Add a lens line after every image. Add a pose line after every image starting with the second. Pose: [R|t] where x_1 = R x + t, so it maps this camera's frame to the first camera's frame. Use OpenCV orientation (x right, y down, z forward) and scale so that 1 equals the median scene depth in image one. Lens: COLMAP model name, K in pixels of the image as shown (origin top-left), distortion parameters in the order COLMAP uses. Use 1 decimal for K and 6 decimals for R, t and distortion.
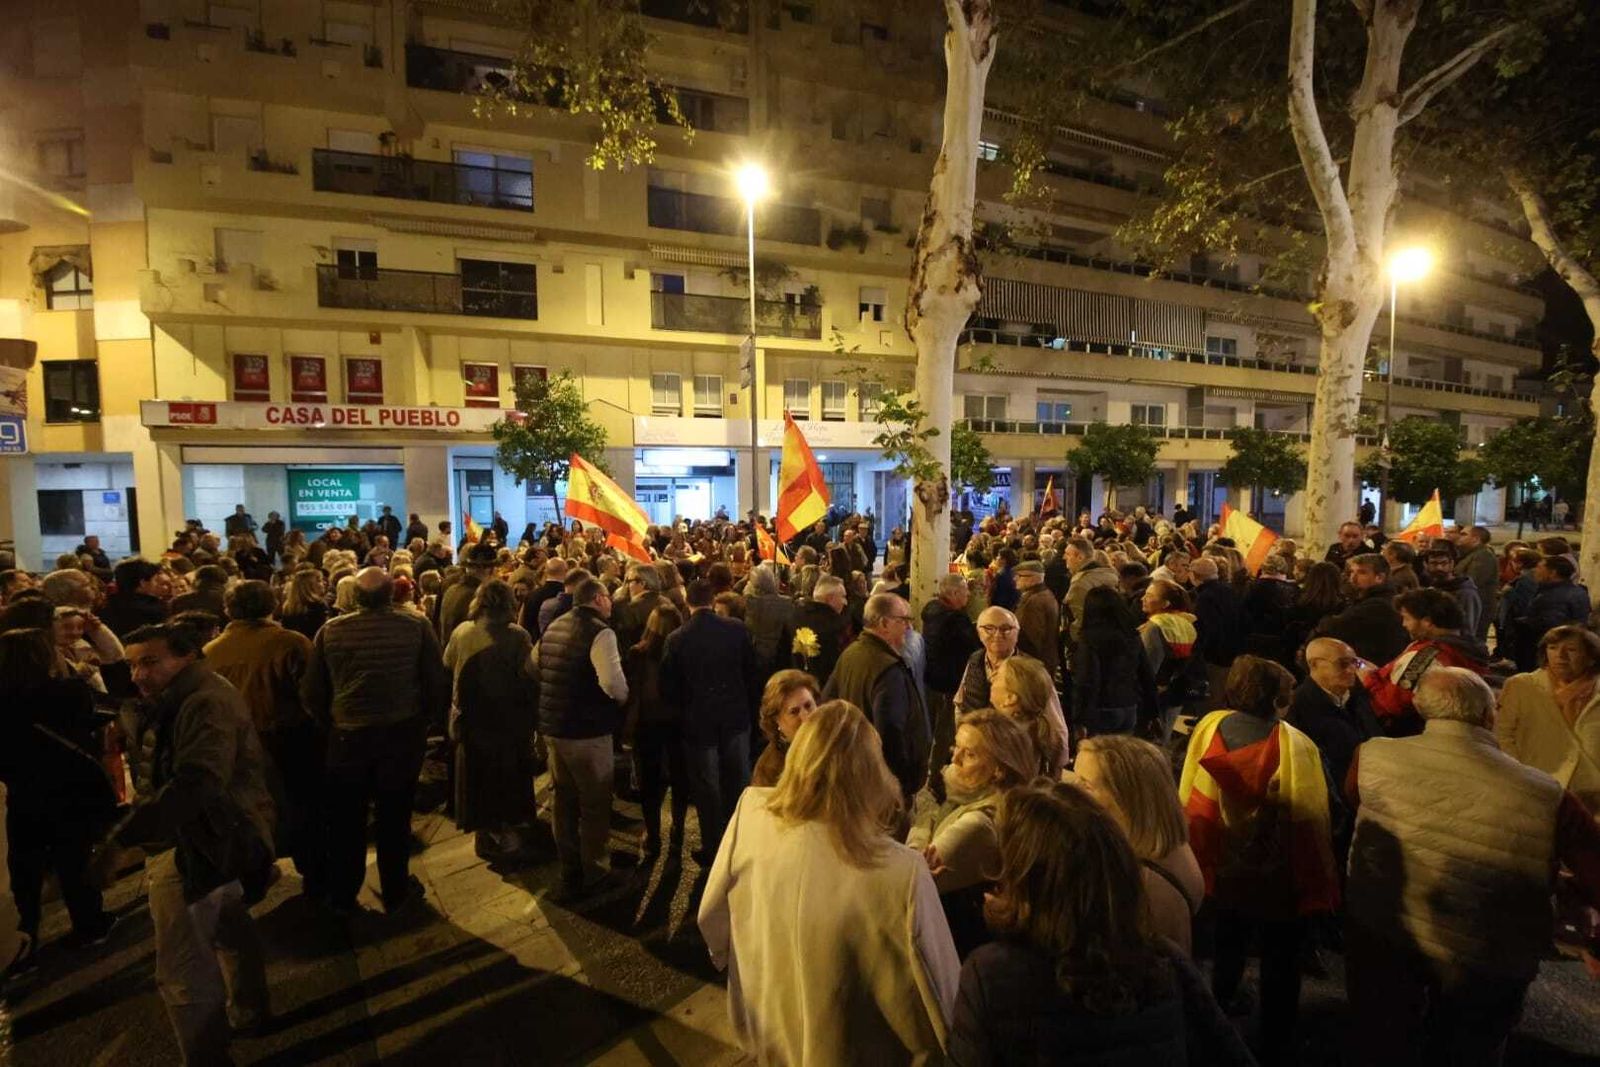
lens RADIAL K [[578.8, 0, 800.0], [0, 578.8, 533.5], [0, 0, 1]] dist [0.000096, -0.008010]
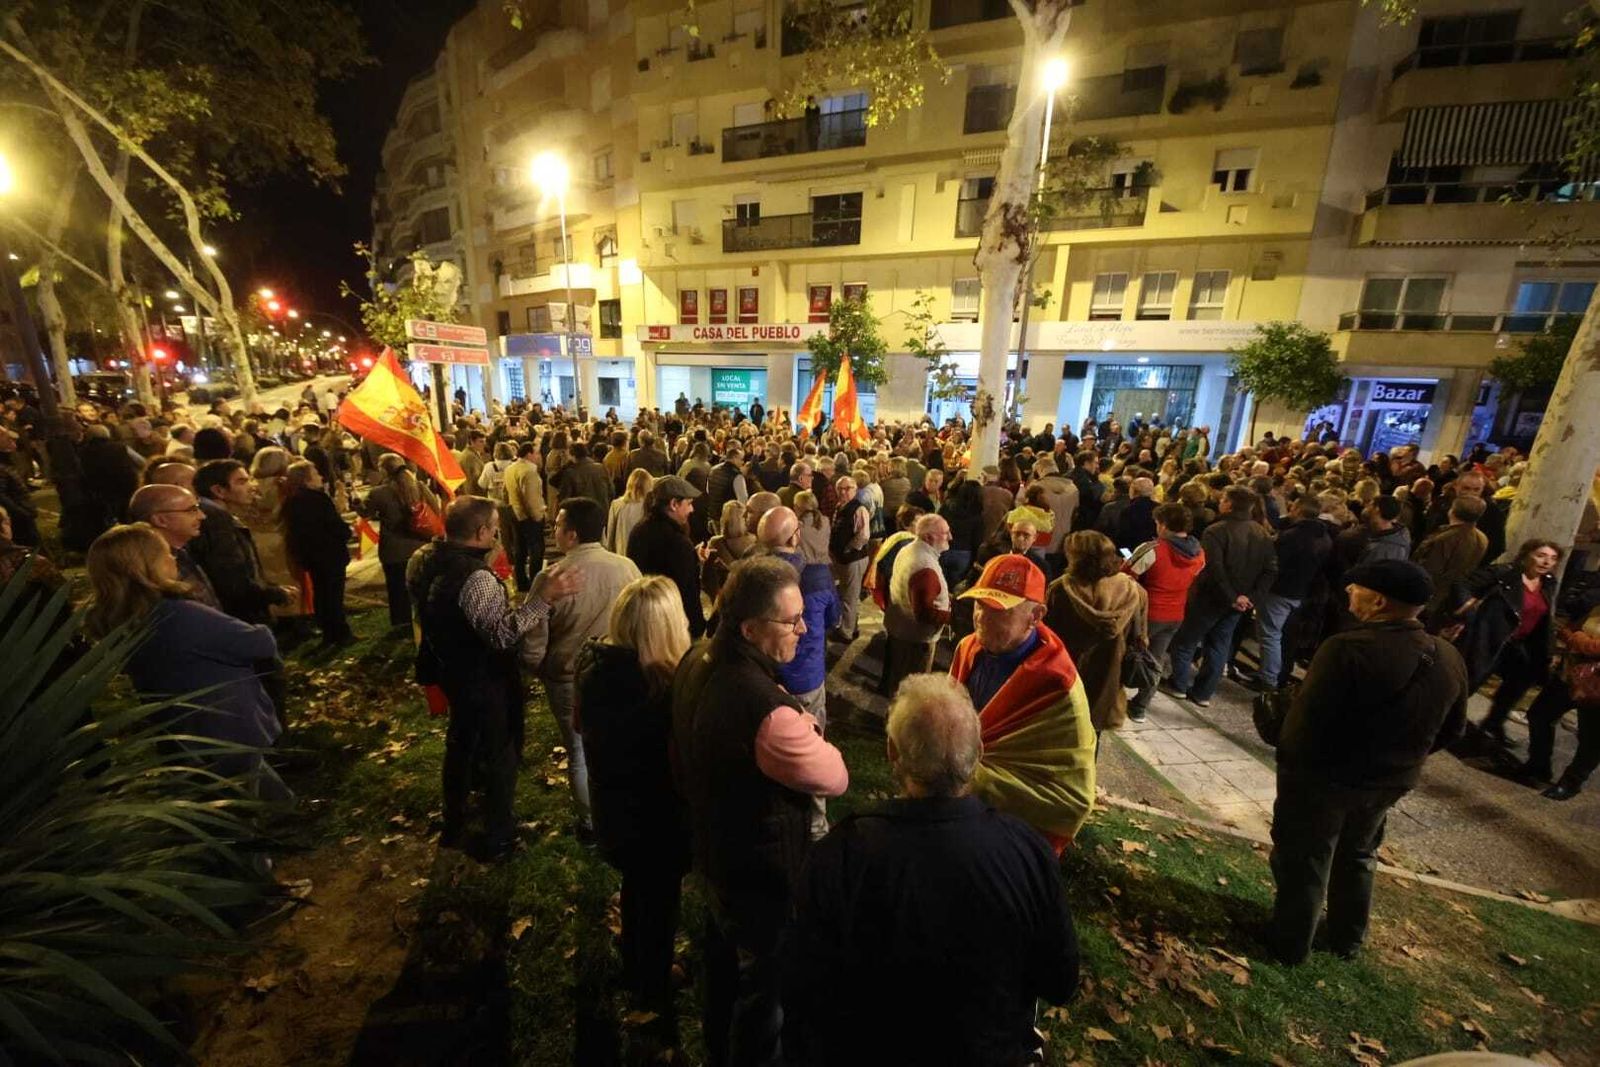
lens RADIAL K [[574.1, 0, 794.1], [0, 574.1, 533.8], [0, 0, 1]] dist [0.025696, -0.023905]
pose [[0.797974, 0.178851, -0.575543, 0.239000], [-0.073722, 0.976749, 0.201313, -0.011139], [0.598166, -0.118212, 0.792605, -0.108041]]
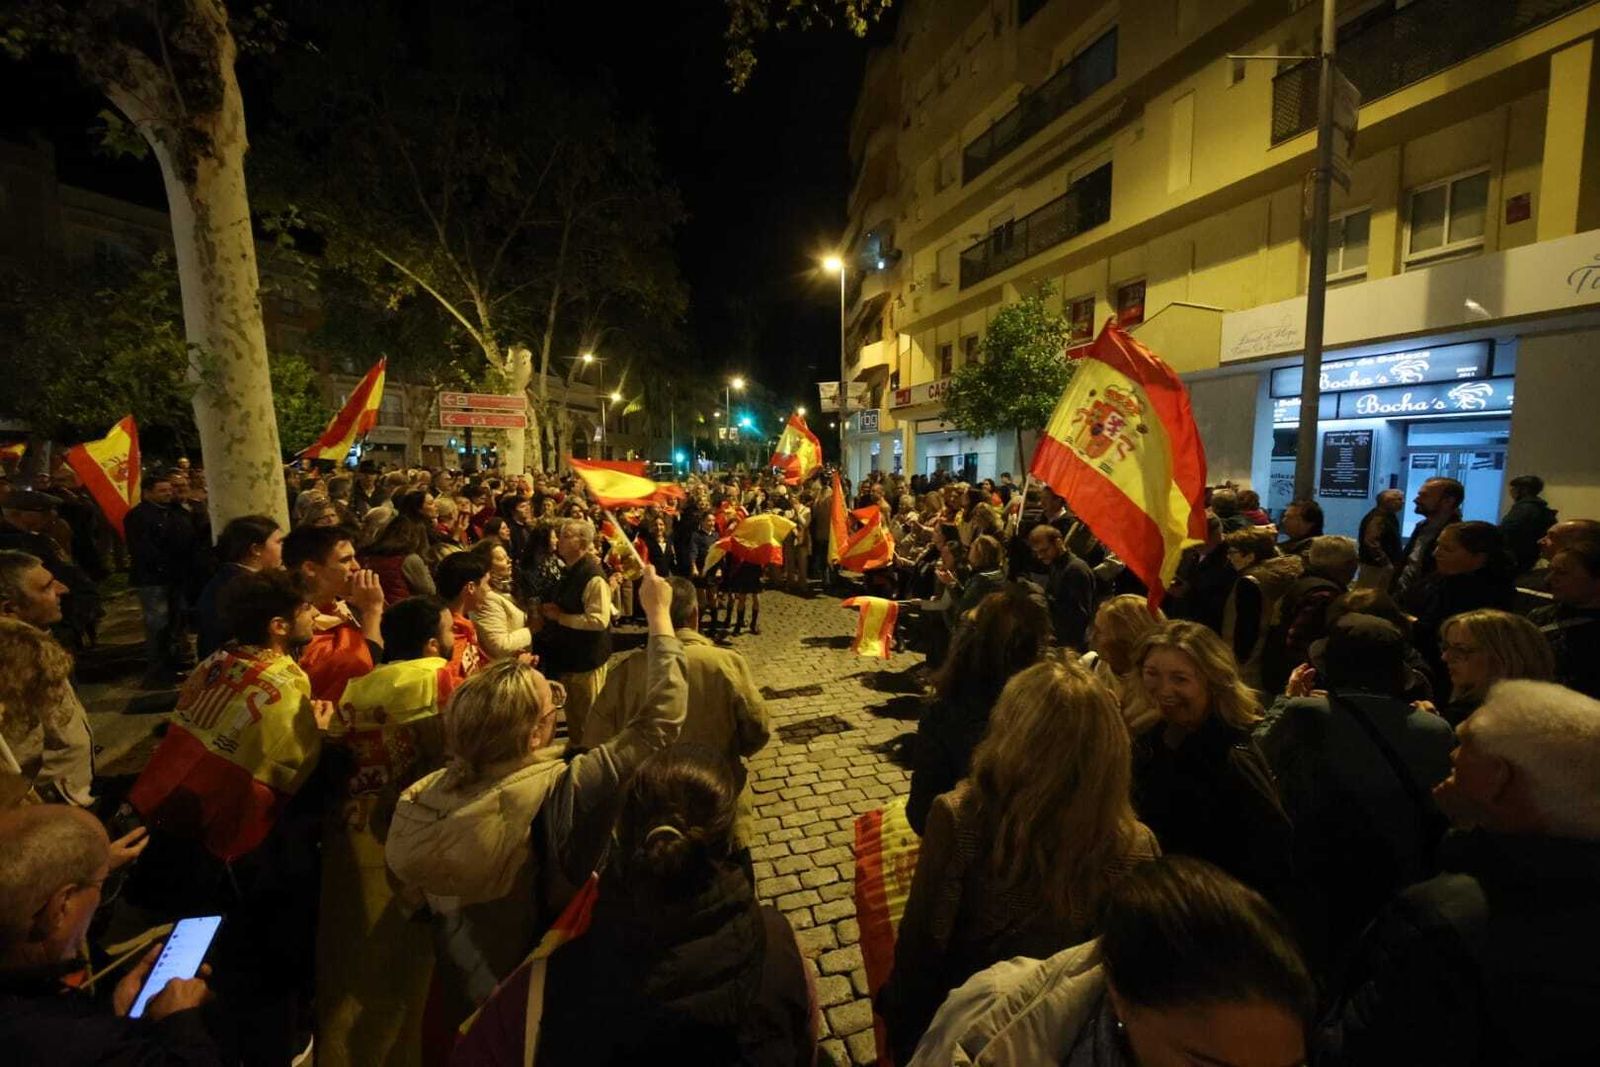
lens RADIAL K [[583.2, 0, 783.8], [0, 583.2, 531.3], [0, 0, 1]] dist [0.000778, -0.009665]
pose [[0.057717, 0.111519, -0.992085, 0.331223], [-0.067324, 0.991914, 0.107583, -0.016578], [0.996060, 0.060582, 0.064758, 0.555657]]
